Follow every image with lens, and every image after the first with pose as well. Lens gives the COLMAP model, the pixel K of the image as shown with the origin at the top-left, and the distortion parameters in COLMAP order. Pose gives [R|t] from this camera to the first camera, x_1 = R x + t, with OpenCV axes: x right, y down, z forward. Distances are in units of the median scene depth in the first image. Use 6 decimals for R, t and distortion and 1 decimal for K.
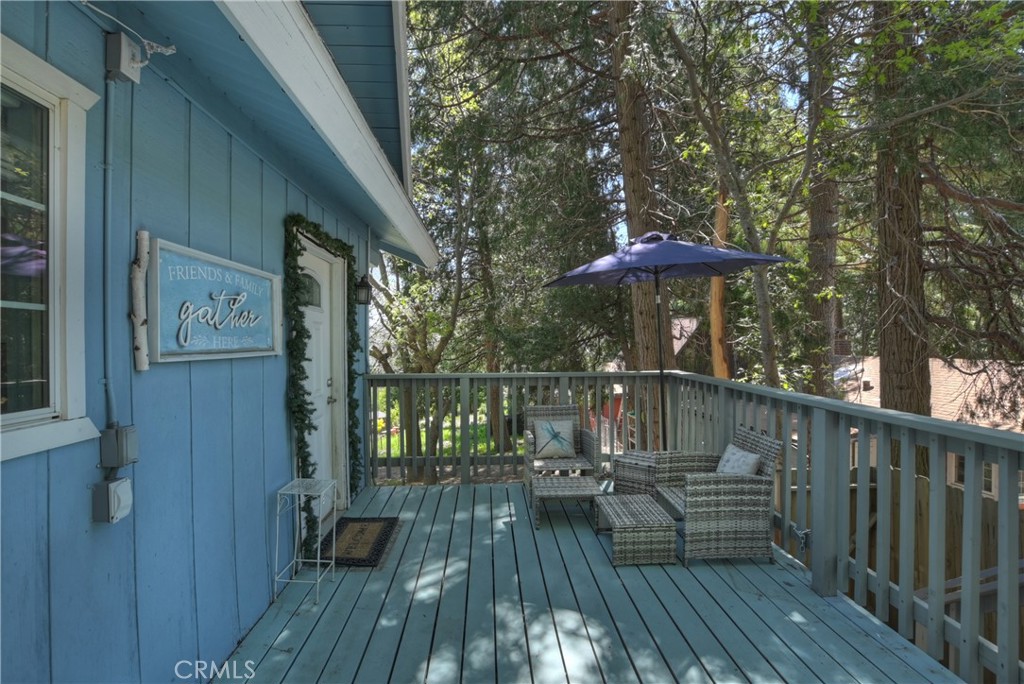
lens RADIAL K [[458.2, 0, 512.0], [0, 458.2, 342.0], [0, 0, 1]] dist [-0.031967, -0.000653]
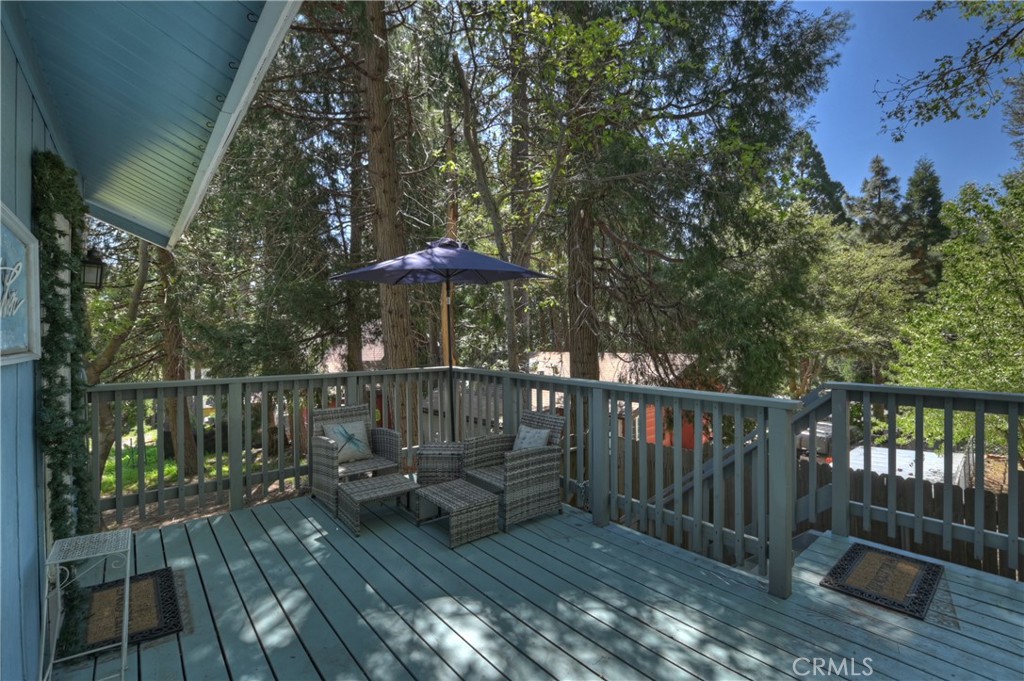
lens RADIAL K [[458.2, 0, 512.0], [0, 458.2, 340.5], [0, 0, 1]] dist [-0.031967, -0.000653]
pose [[0.793352, -0.000986, 0.608762, -0.306145], [0.002770, 0.999994, -0.001991, 0.006367], [-0.608757, 0.003266, 0.793350, 0.062278]]
